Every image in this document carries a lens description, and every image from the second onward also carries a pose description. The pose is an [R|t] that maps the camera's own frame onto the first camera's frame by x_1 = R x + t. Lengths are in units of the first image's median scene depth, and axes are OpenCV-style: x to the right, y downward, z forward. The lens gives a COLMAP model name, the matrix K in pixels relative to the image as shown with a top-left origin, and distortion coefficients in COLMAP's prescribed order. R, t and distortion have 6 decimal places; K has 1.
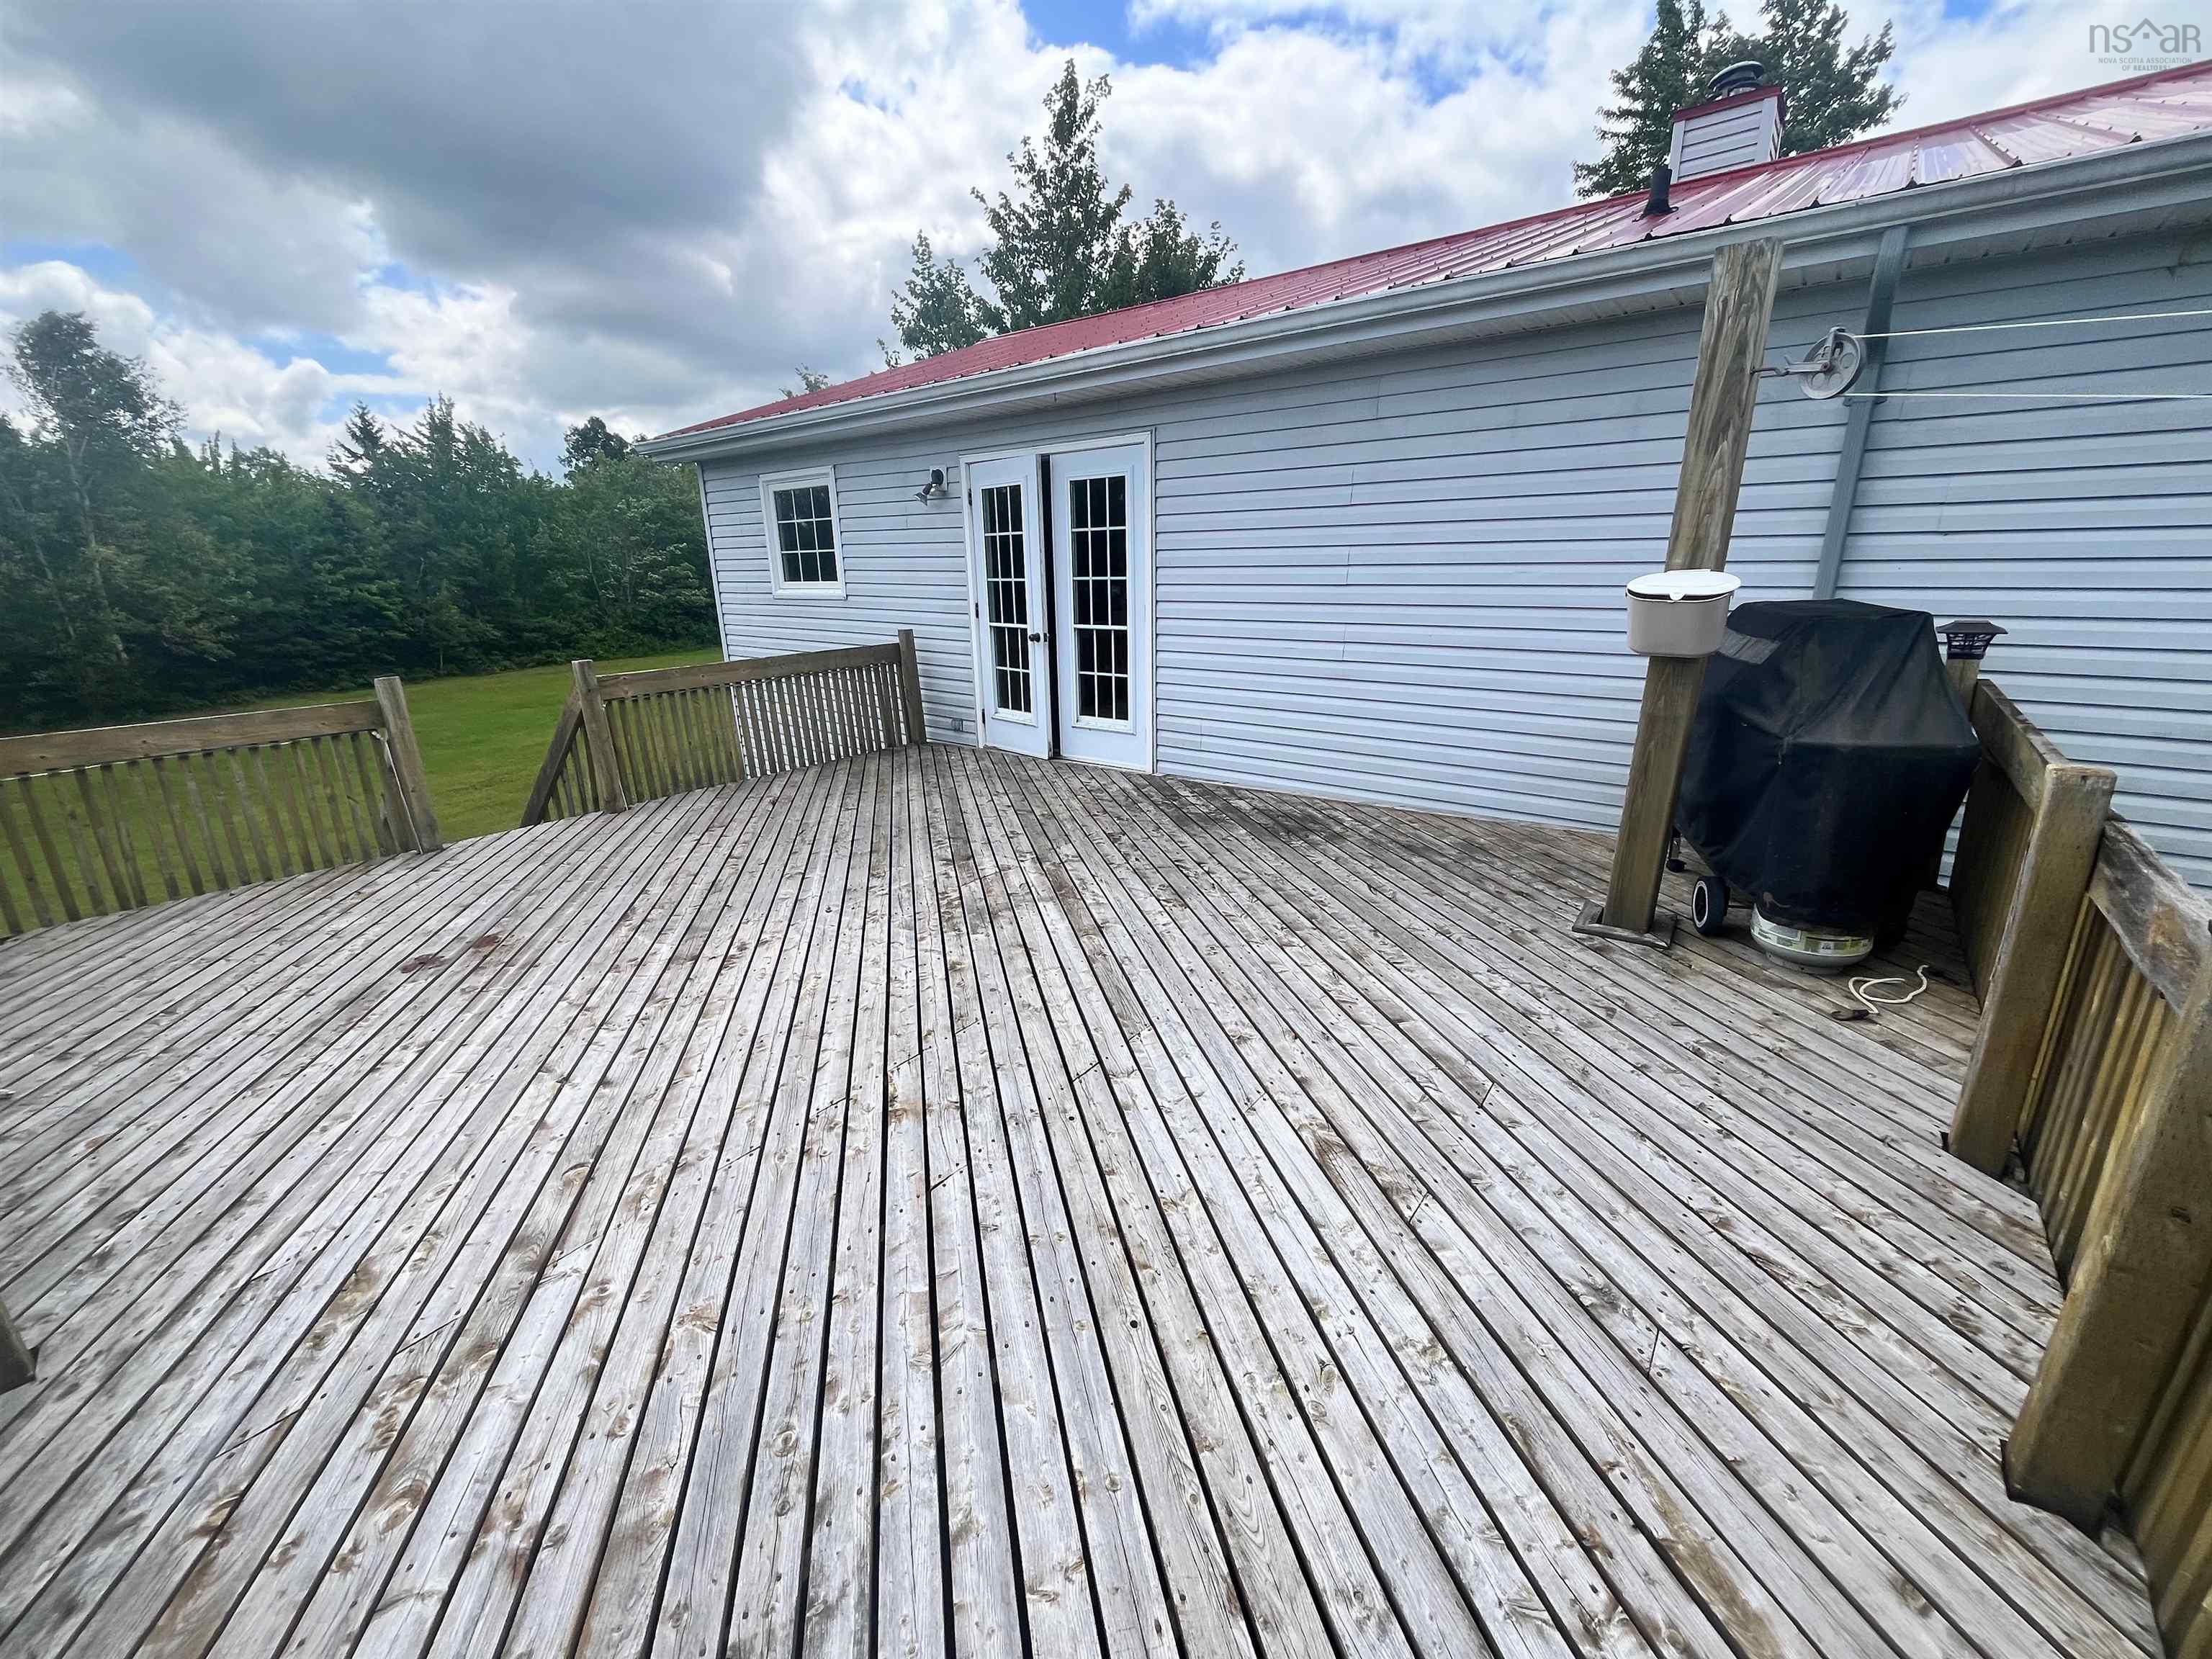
lens RADIAL K [[889.8, 0, 1115.1], [0, 889.8, 821.4], [0, 0, 1]] dist [-0.001006, -0.000073]
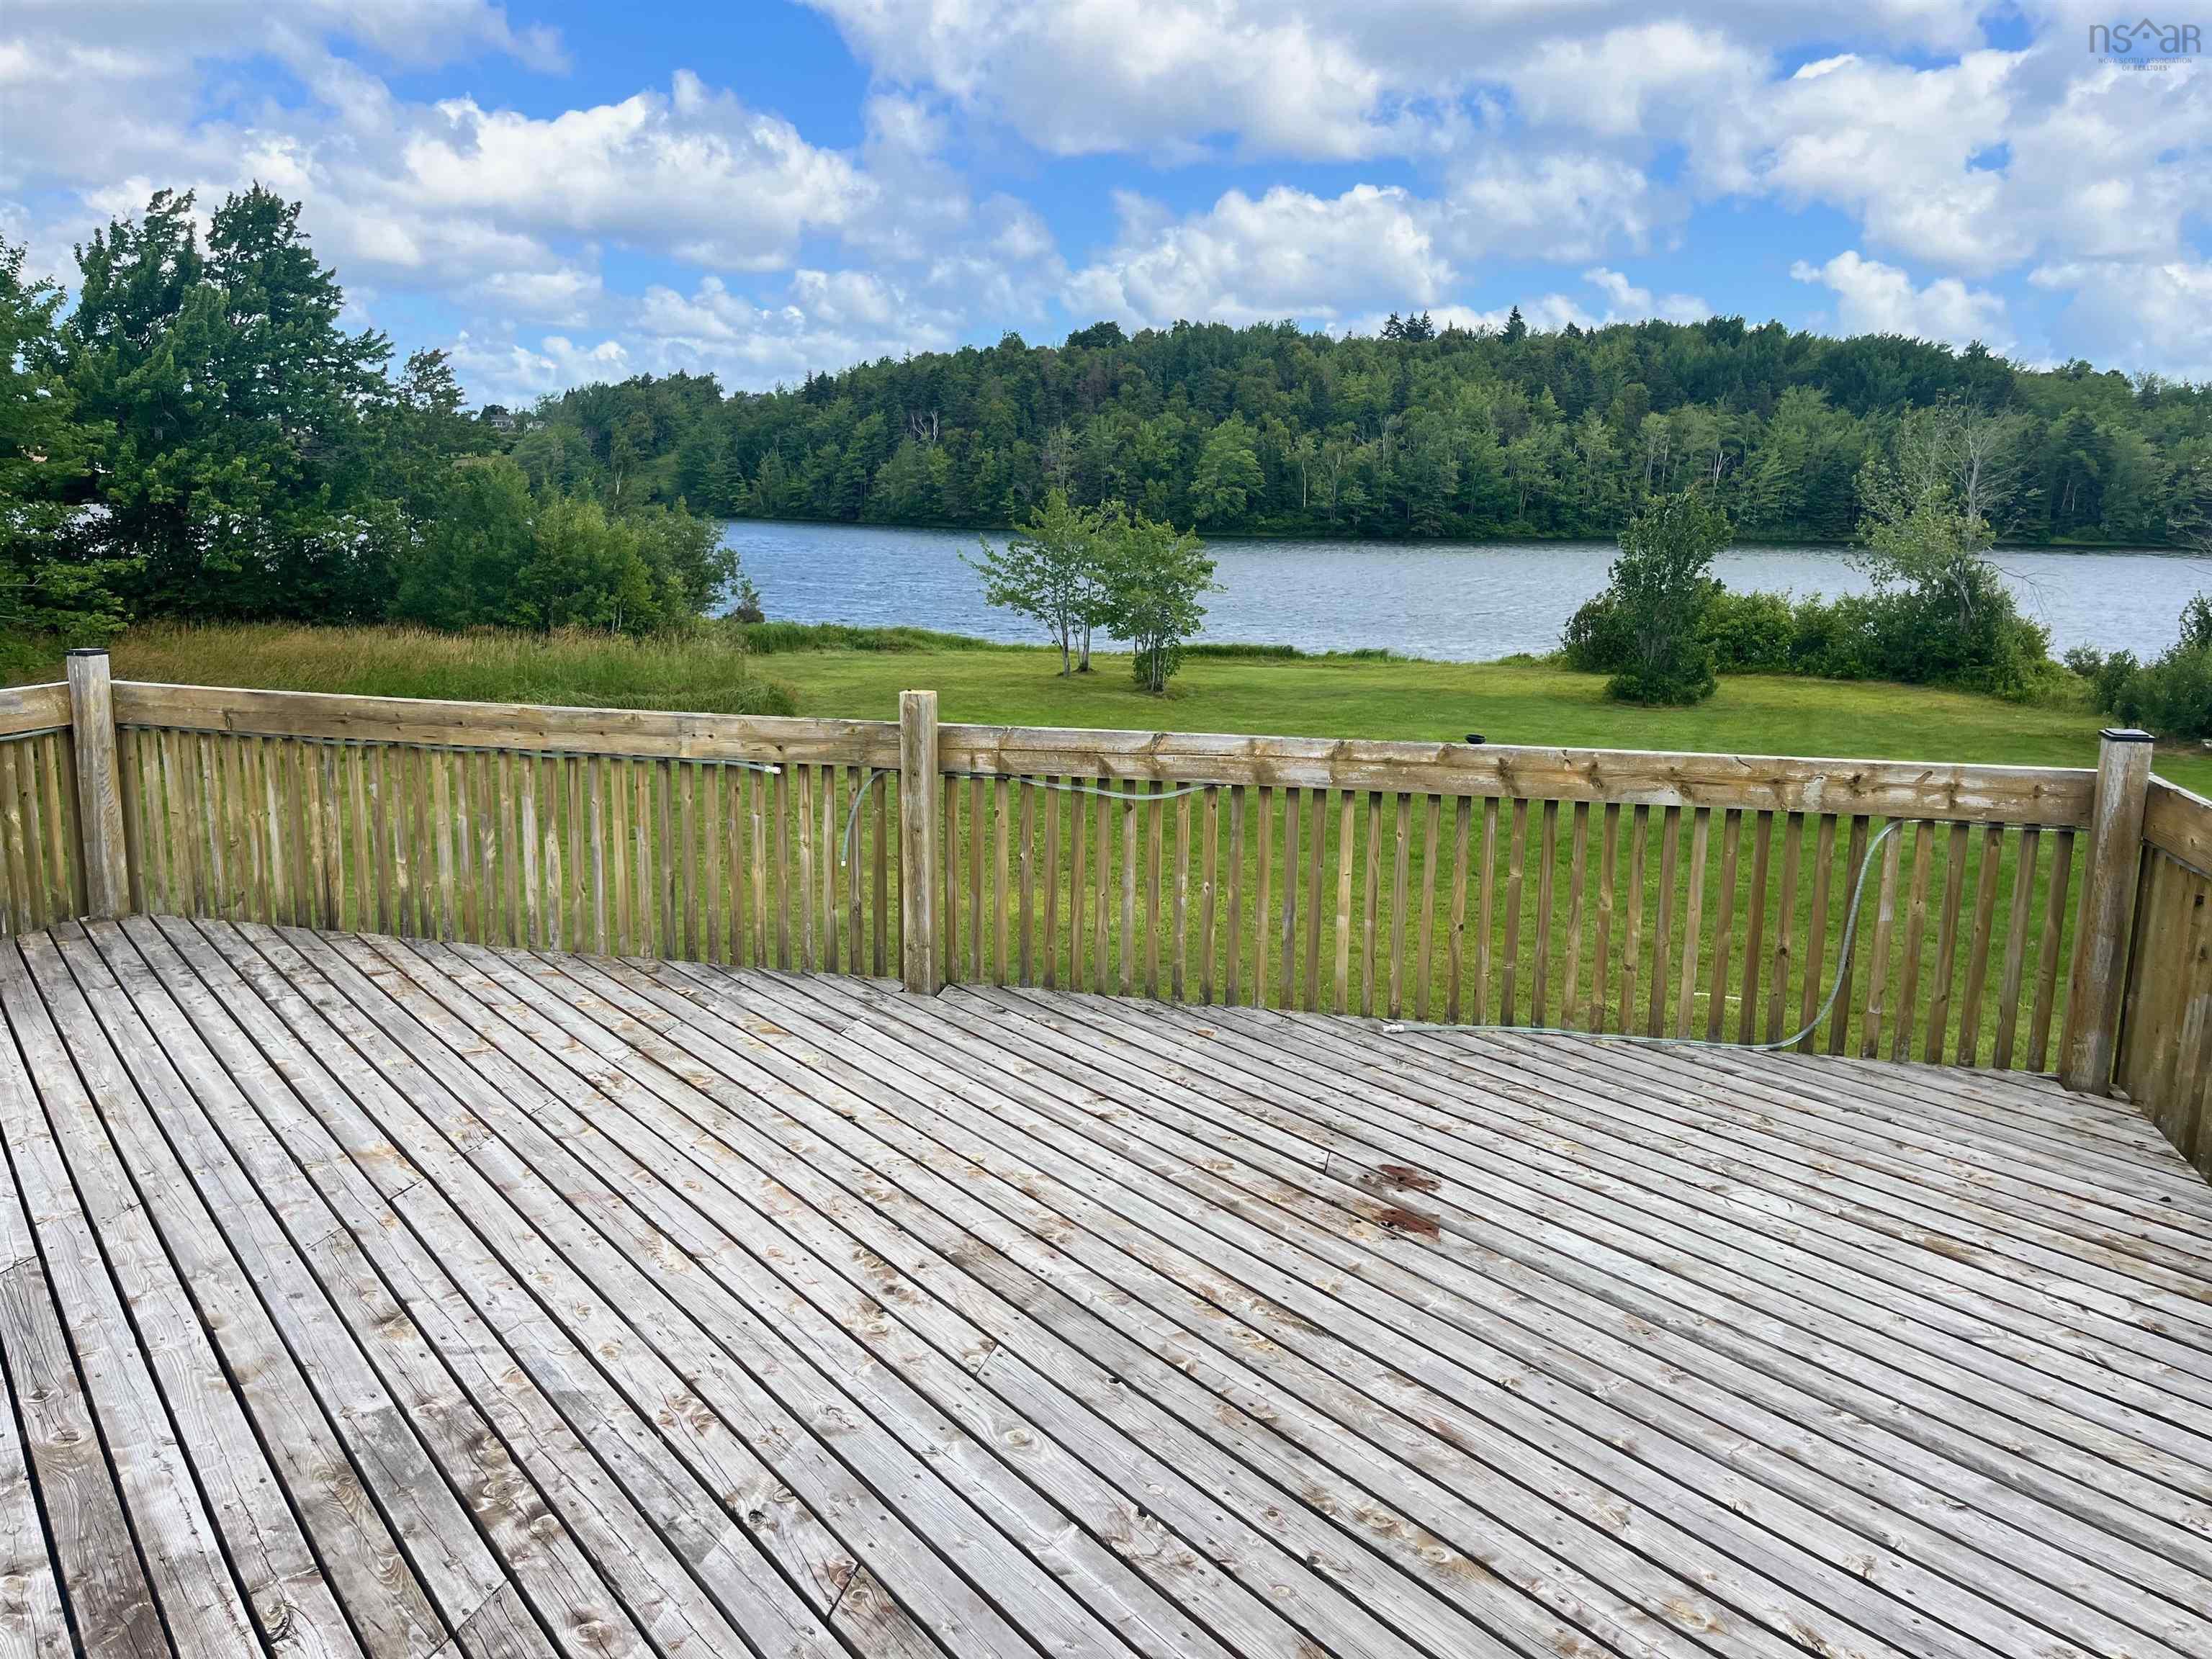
lens RADIAL K [[1667.0, 0, 1106.0], [0, 1667.0, 829.5], [0, 0, 1]] dist [0.072831, -0.101184]
pose [[-0.911668, 0.093093, -0.400244, -0.184880], [-0.109908, 0.883277, 0.455788, -0.533345], [0.395957, 0.459517, -0.795023, 1.721280]]
